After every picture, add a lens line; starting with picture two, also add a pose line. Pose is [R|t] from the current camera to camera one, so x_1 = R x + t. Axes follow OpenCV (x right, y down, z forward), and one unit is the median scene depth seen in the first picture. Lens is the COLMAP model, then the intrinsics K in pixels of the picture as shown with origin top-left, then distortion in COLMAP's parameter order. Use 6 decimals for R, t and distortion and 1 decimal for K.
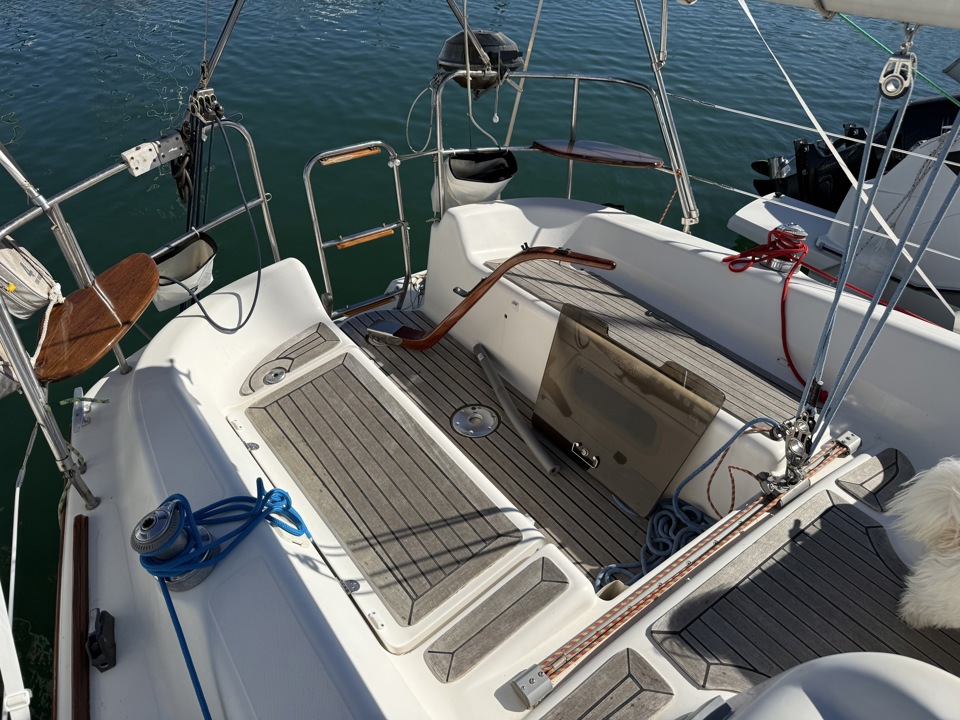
lens RADIAL K [[683.0, 0, 480.0], [0, 683.0, 360.0], [0, 0, 1]] dist [0.079216, 0.001418]
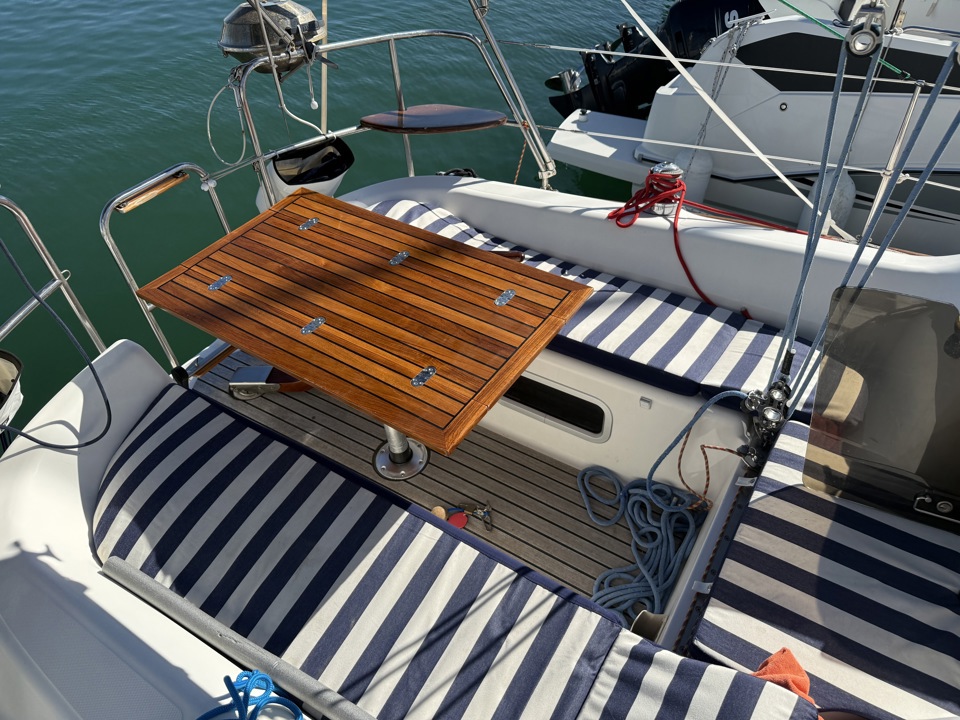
lens RADIAL K [[679.8, 0, 480.0], [0, 679.8, 360.0], [0, 0, 1]] dist [0.054841, 0.001097]
pose [[0.927945, -0.285935, 0.239081, -0.083015], [0.260344, 0.956282, 0.133216, -0.116840], [-0.266720, -0.061374, 0.961818, 0.125940]]
